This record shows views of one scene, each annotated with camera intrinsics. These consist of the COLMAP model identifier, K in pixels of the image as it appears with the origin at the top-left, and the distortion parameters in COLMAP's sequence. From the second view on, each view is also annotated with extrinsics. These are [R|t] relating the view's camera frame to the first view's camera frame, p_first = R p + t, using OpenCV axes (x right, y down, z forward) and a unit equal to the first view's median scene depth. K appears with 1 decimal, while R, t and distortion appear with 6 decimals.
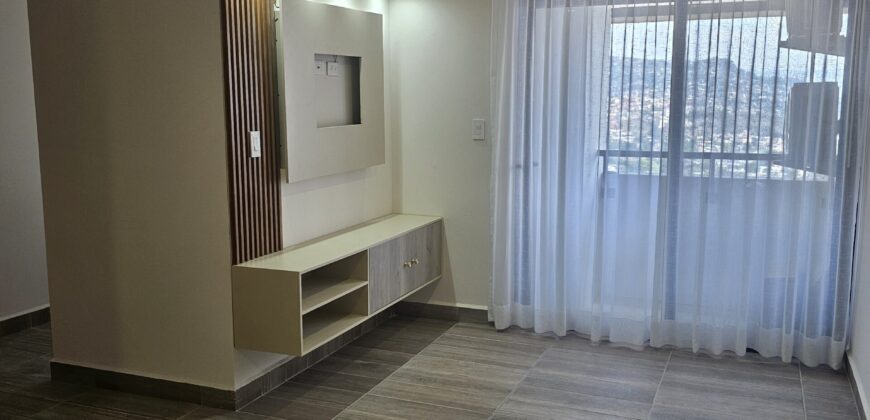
lens RADIAL K [[785.9, 0, 433.6], [0, 785.9, 209.0], [0, 0, 1]] dist [0.083360, -0.082077]
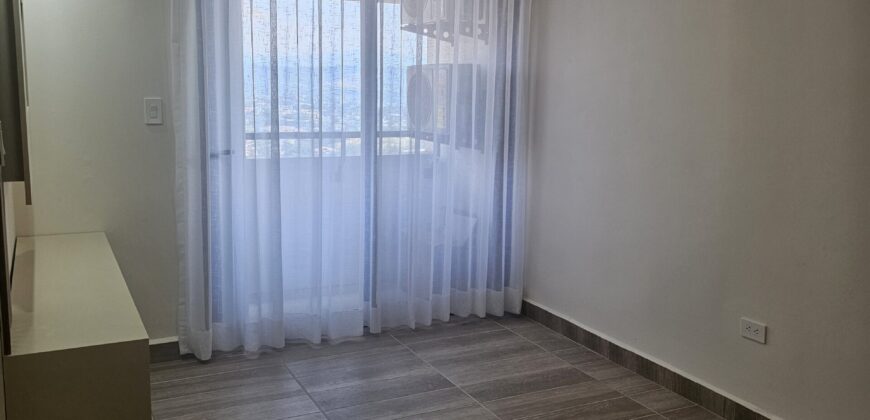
lens RADIAL K [[785.9, 0, 434.1], [0, 785.9, 201.7], [0, 0, 1]] dist [0.083360, -0.082077]
pose [[0.655395, -0.106459, 0.747746, -0.371871], [0.095630, 0.993745, 0.057663, -0.033767], [-0.749208, 0.033715, 0.661476, 0.303186]]
